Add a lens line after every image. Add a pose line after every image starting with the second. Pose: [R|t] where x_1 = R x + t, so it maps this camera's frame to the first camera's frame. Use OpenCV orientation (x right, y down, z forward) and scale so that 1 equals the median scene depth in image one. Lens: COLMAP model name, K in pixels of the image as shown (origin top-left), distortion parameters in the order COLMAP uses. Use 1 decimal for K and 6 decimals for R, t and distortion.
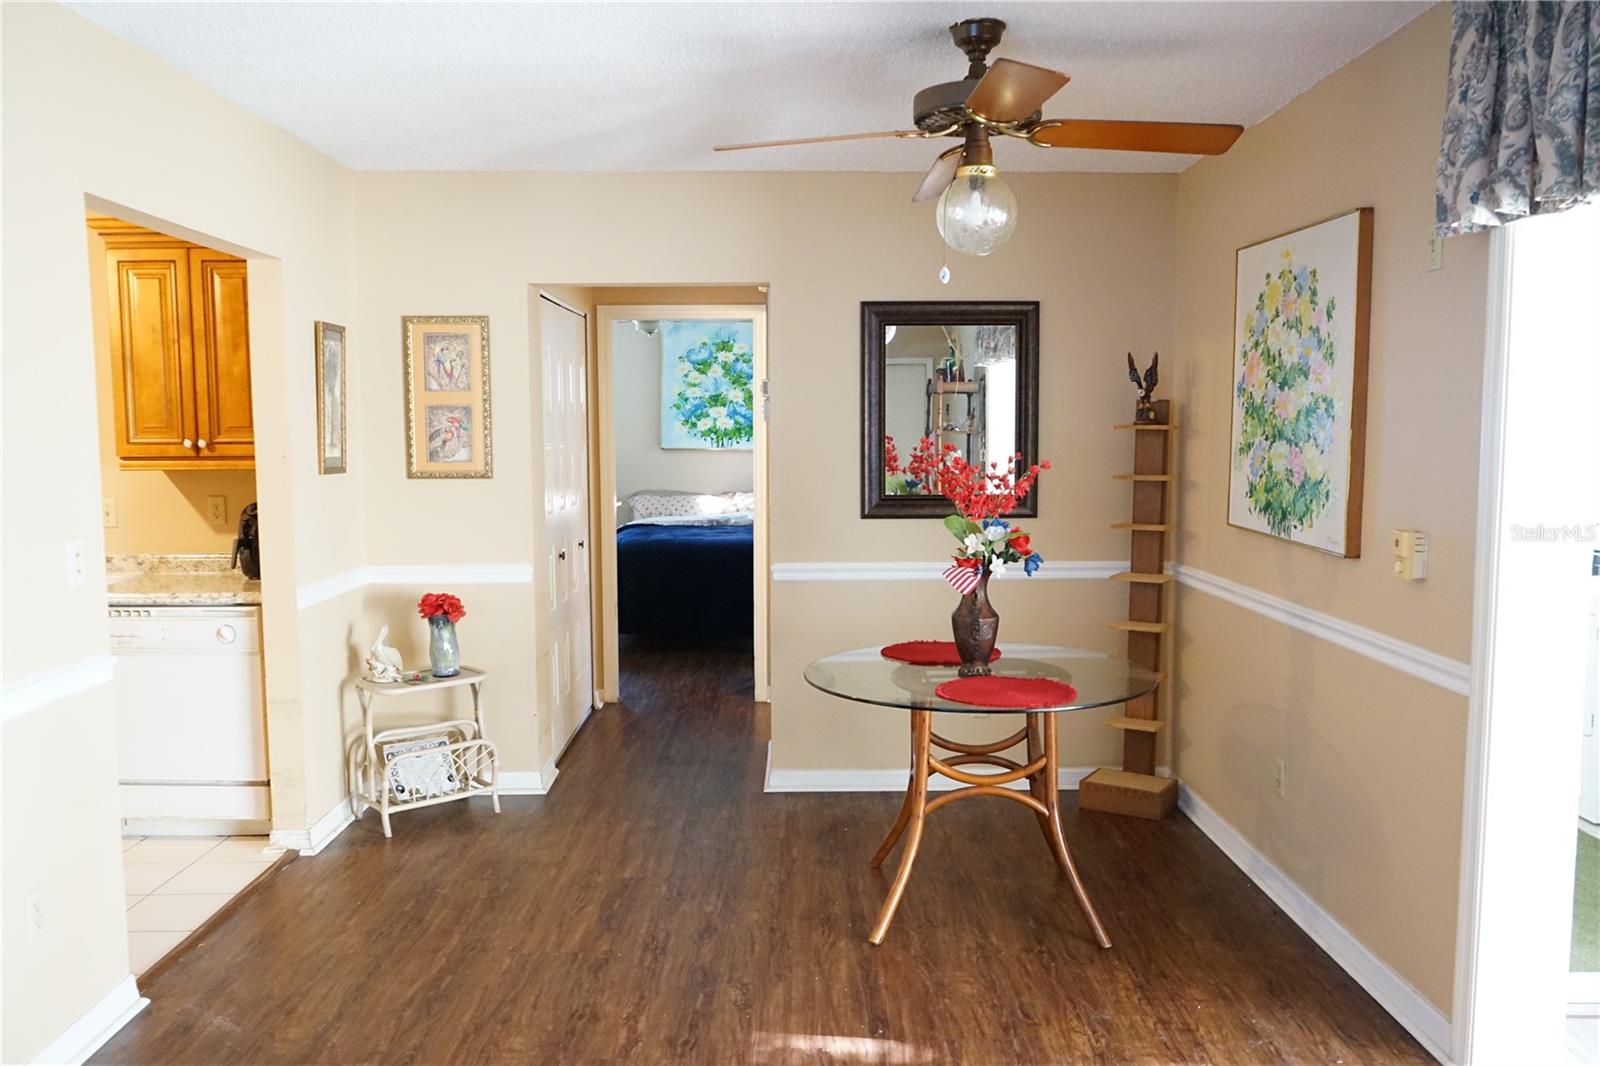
lens RADIAL K [[1273.1, 0, 799.7], [0, 1273.1, 544.2], [0, 0, 1]] dist [-0.015176, 0.014586]
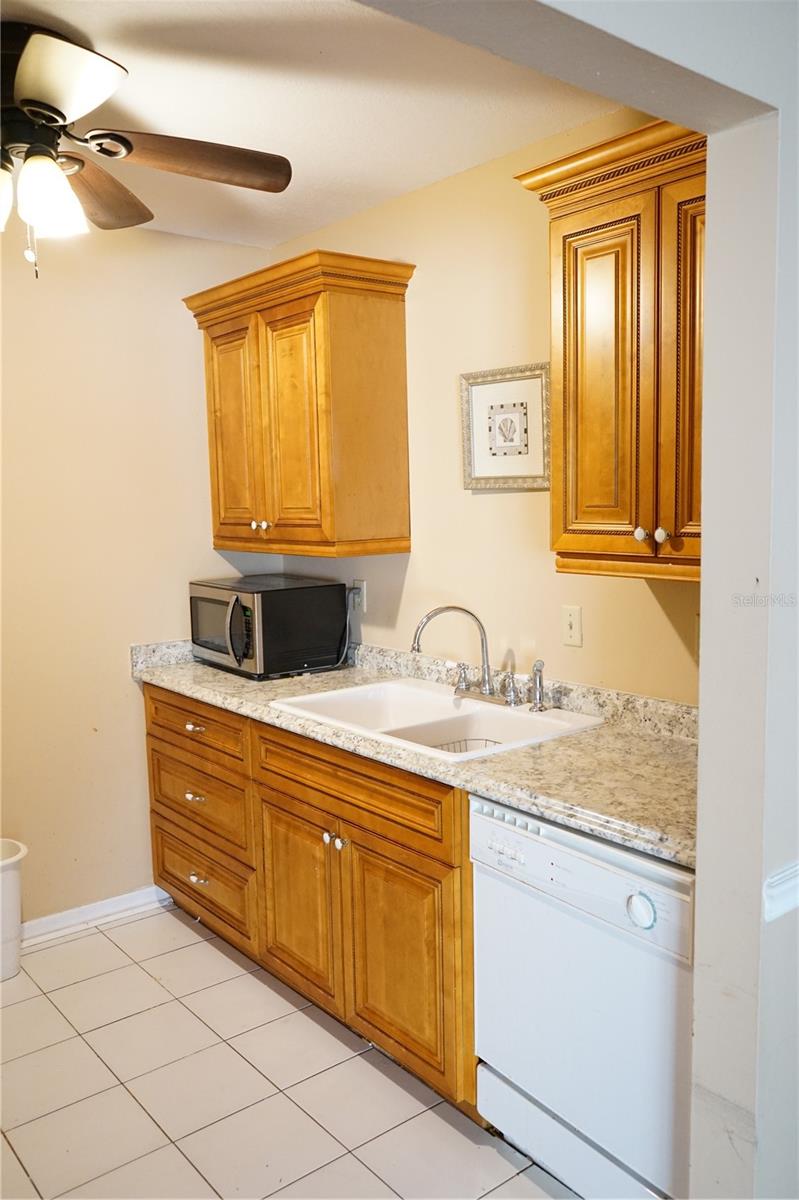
lens RADIAL K [[954.8, 0, 399.5], [0, 954.8, 600.0], [0, 0, 1]] dist [-0.015176, 0.014586]
pose [[0.616808, 0.080512, -0.782985, -0.204263], [-0.060708, 0.996658, 0.054660, -0.065812], [0.784769, 0.013819, 0.619634, 0.636906]]
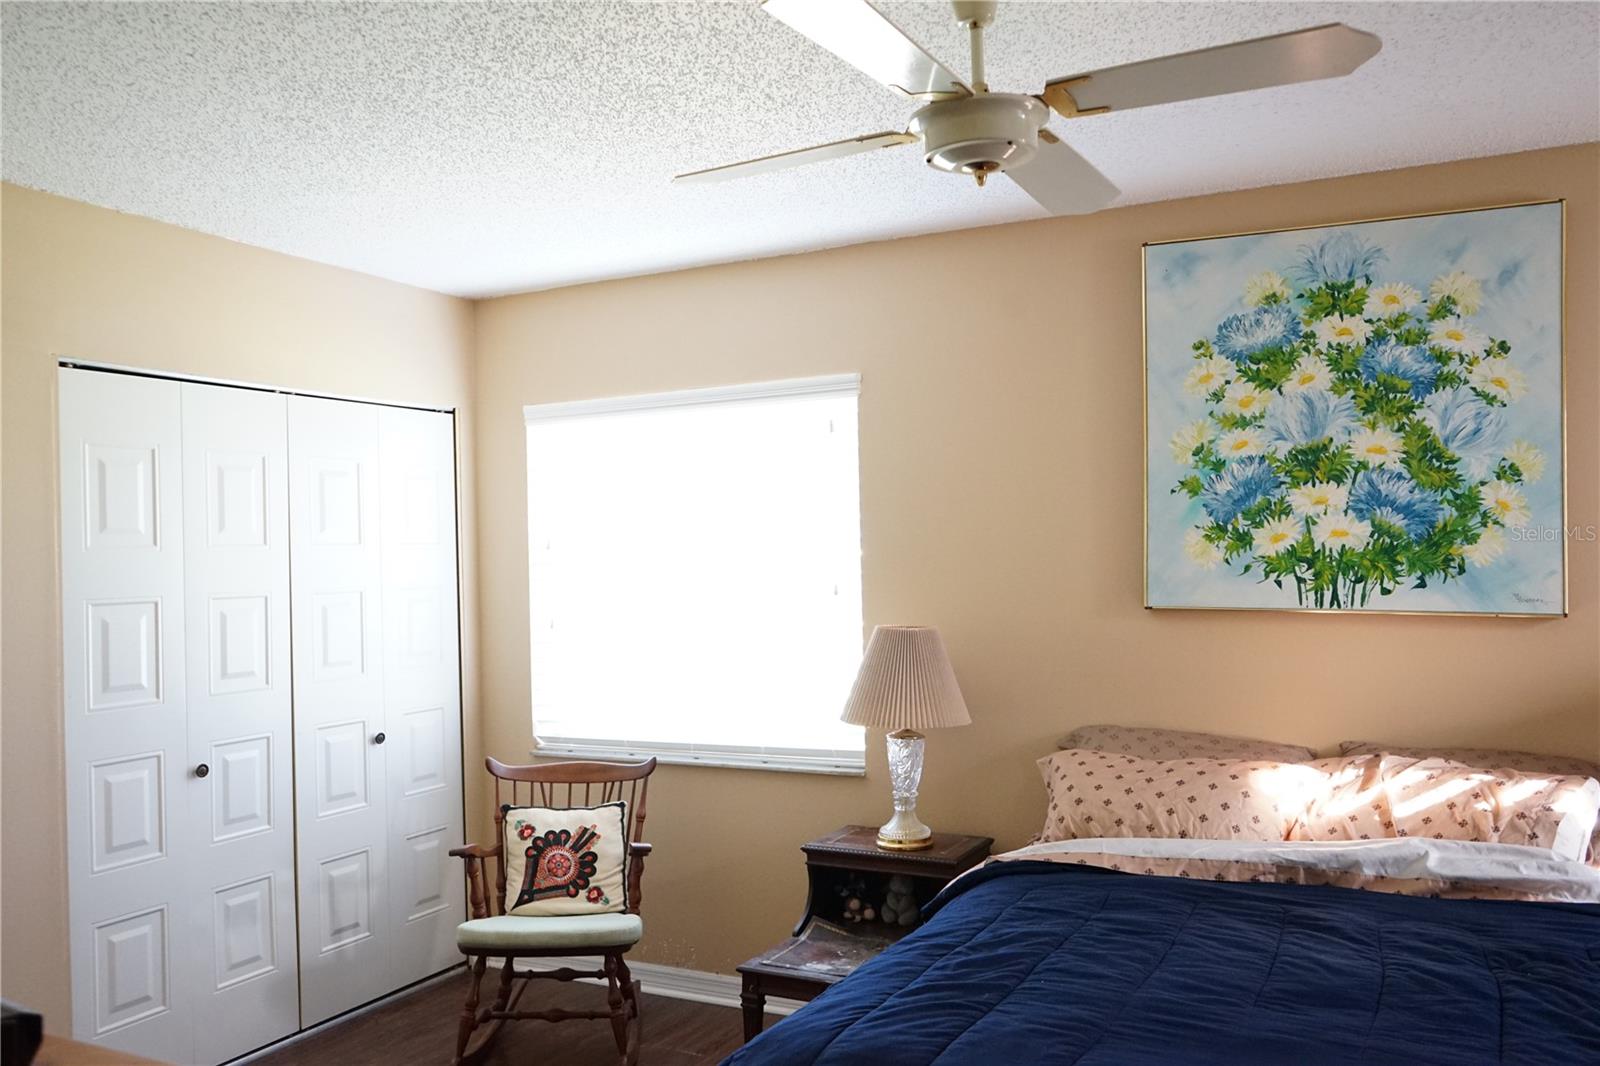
lens RADIAL K [[1273.1, 0, 799.7], [0, 1273.1, 544.2], [0, 0, 1]] dist [-0.015176, 0.014586]
pose [[0.885050, -0.018358, -0.465134, -0.064914], [-0.025729, 0.995765, -0.088257, -0.128168], [0.464785, 0.090079, 0.880830, 1.392654]]
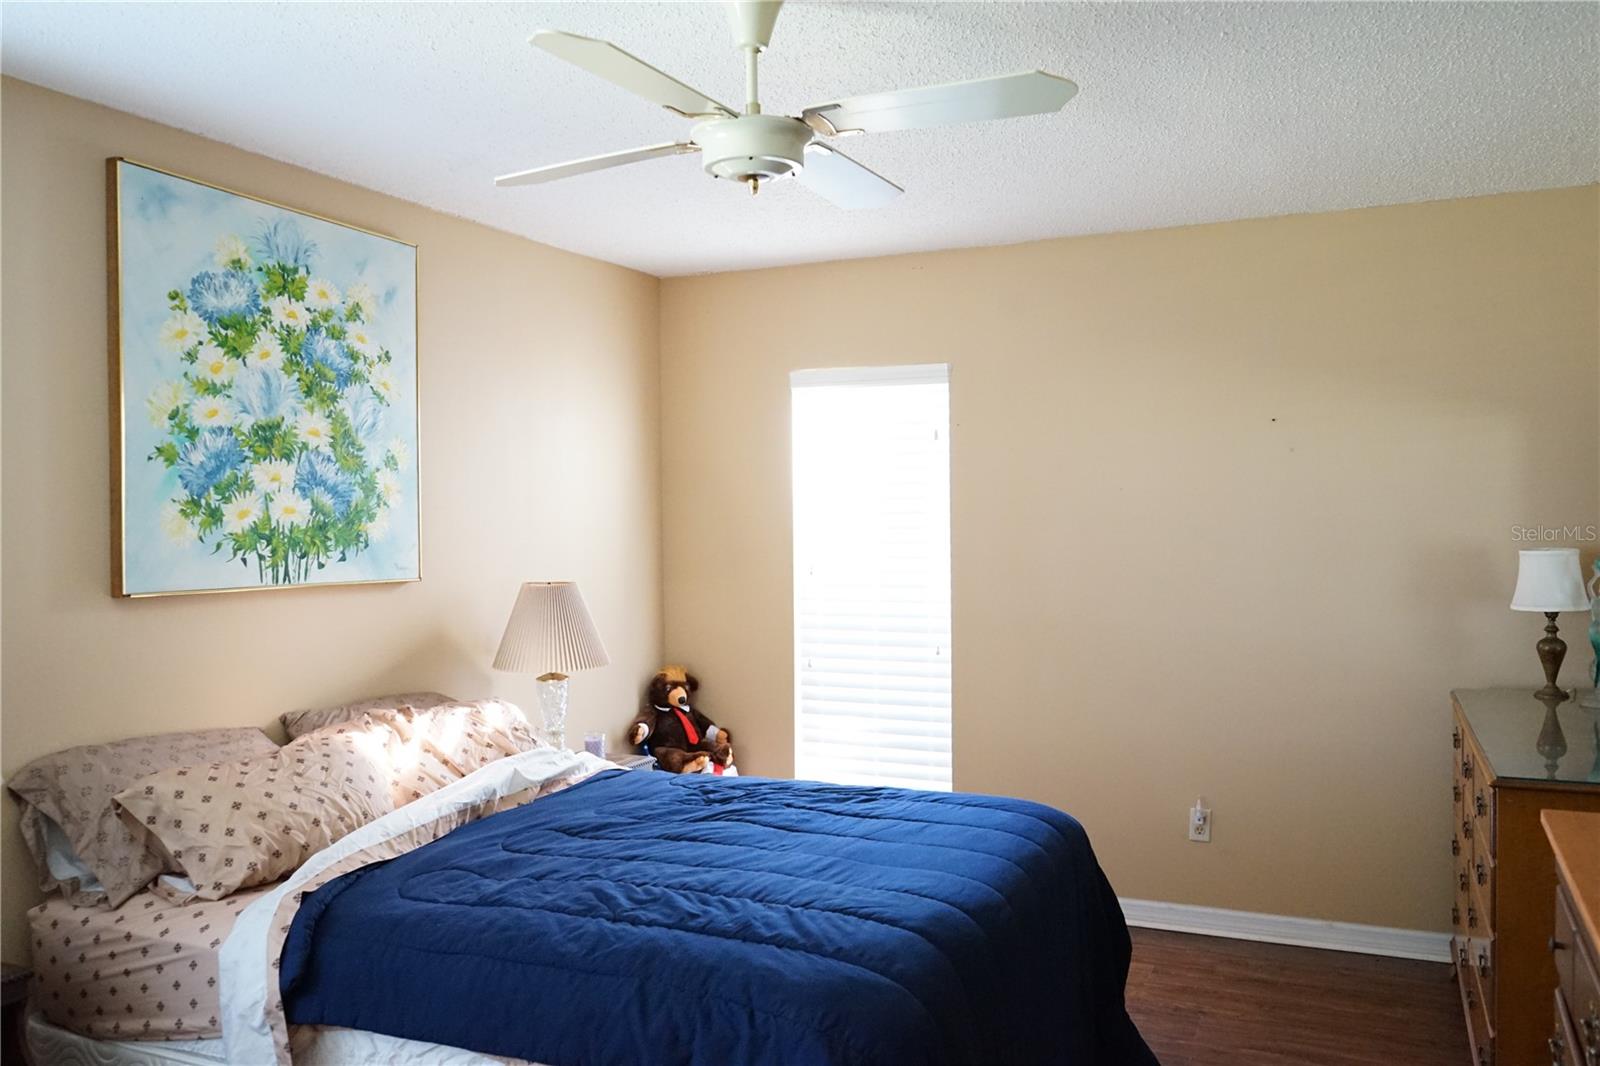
lens RADIAL K [[1273.1, 0, 799.7], [0, 1273.1, 544.2], [0, 0, 1]] dist [-0.015176, 0.014586]
pose [[0.423371, -0.027353, 0.905544, -0.656767], [0.095223, 0.995351, -0.014455, -0.146909], [-0.900938, 0.092349, 0.424007, 1.585239]]
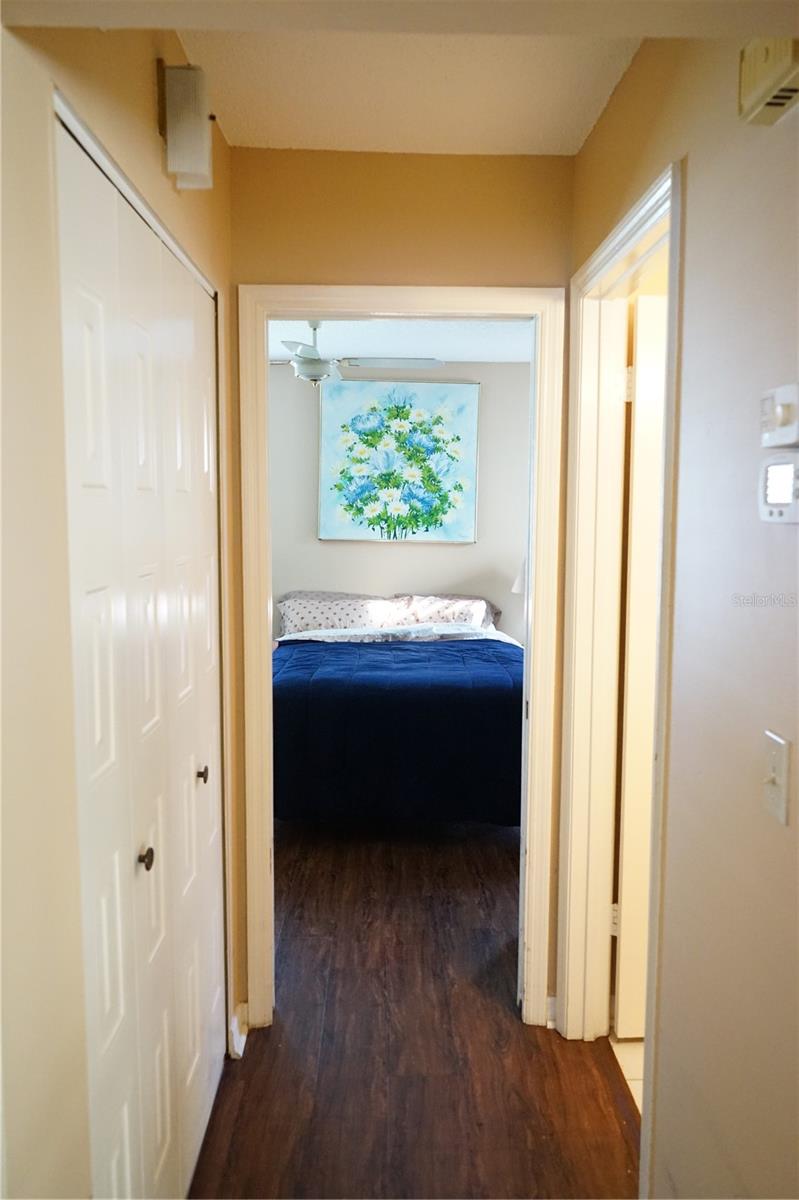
lens RADIAL K [[954.8, 0, 399.5], [0, 954.8, 600.0], [0, 0, 1]] dist [-0.015176, 0.014586]
pose [[0.999941, 0.006955, 0.008392, -0.134353], [-0.007006, 0.999957, 0.006009, -0.088080], [-0.008350, -0.006067, 0.999947, 0.851096]]
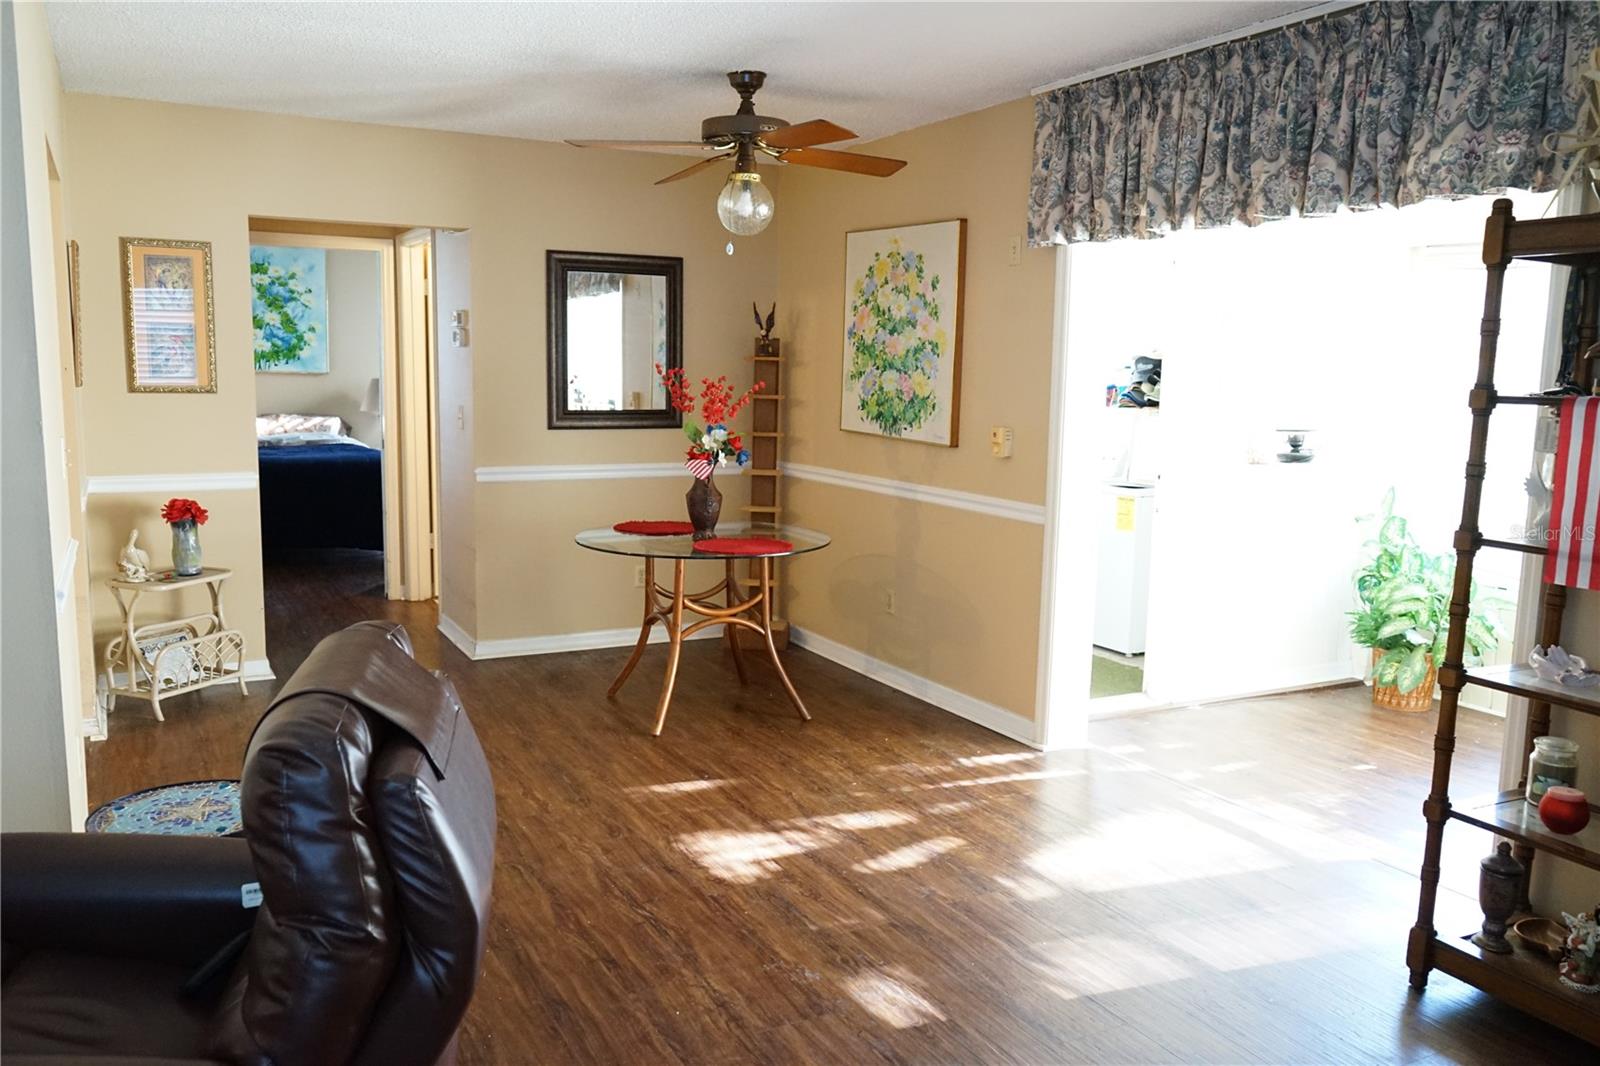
lens RADIAL K [[1273.1, 0, 799.7], [0, 1273.1, 544.2], [0, 0, 1]] dist [-0.015176, 0.014586]
pose [[0.886758, -0.045496, 0.459990, -0.324343], [0.020324, 0.998020, 0.059530, 0.023782], [-0.461787, -0.043440, 0.885926, -0.208564]]
